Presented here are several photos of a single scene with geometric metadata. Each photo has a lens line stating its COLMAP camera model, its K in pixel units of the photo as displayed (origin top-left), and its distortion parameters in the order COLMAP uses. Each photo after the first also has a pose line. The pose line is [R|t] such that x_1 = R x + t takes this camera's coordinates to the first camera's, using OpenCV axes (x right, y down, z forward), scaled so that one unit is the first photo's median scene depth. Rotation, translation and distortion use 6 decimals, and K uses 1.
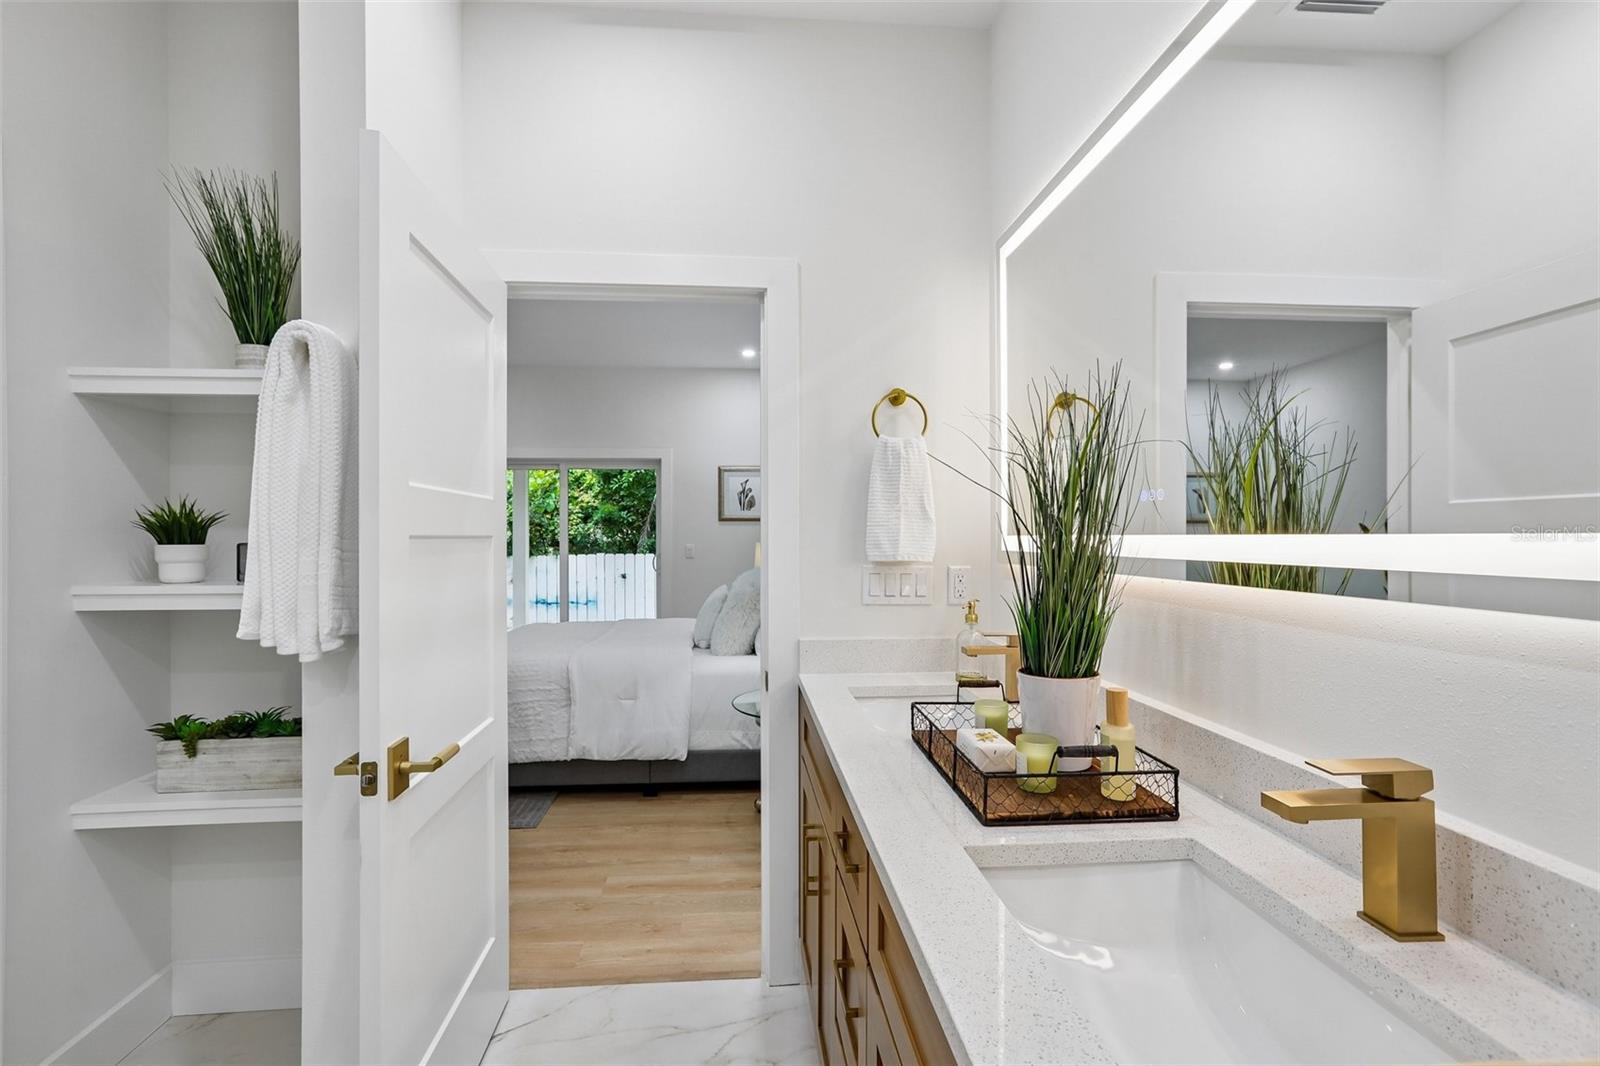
lens RADIAL K [[719.6, 0, 793.4], [0, 719.6, 528.9], [0, 0, 1]] dist [-0.025710, 0.017666]
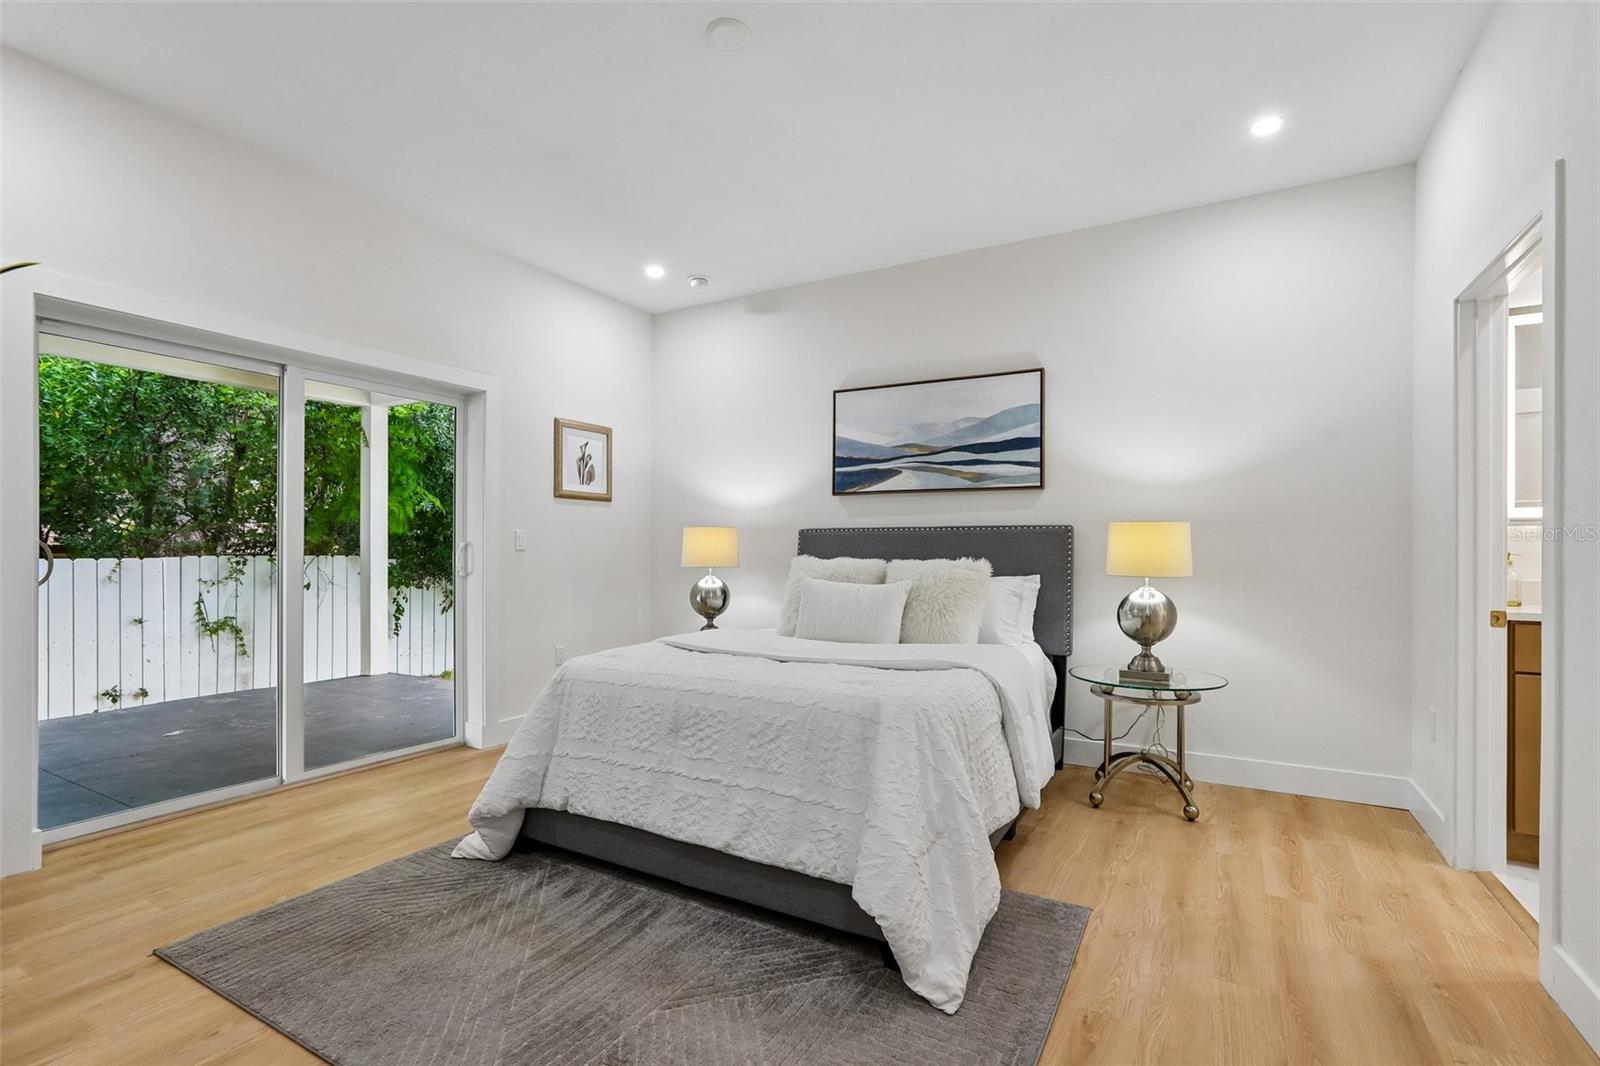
lens RADIAL K [[734.9, 0, 807.4], [0, 734.9, 541.7], [0, 0, 1]] dist [-0.009453, 0.001646]
pose [[0.559958, 0.010564, 0.828454, -0.315517], [-0.011369, 0.999923, -0.005066, 0.018515], [-0.828443, -0.006582, 0.560035, 0.236125]]
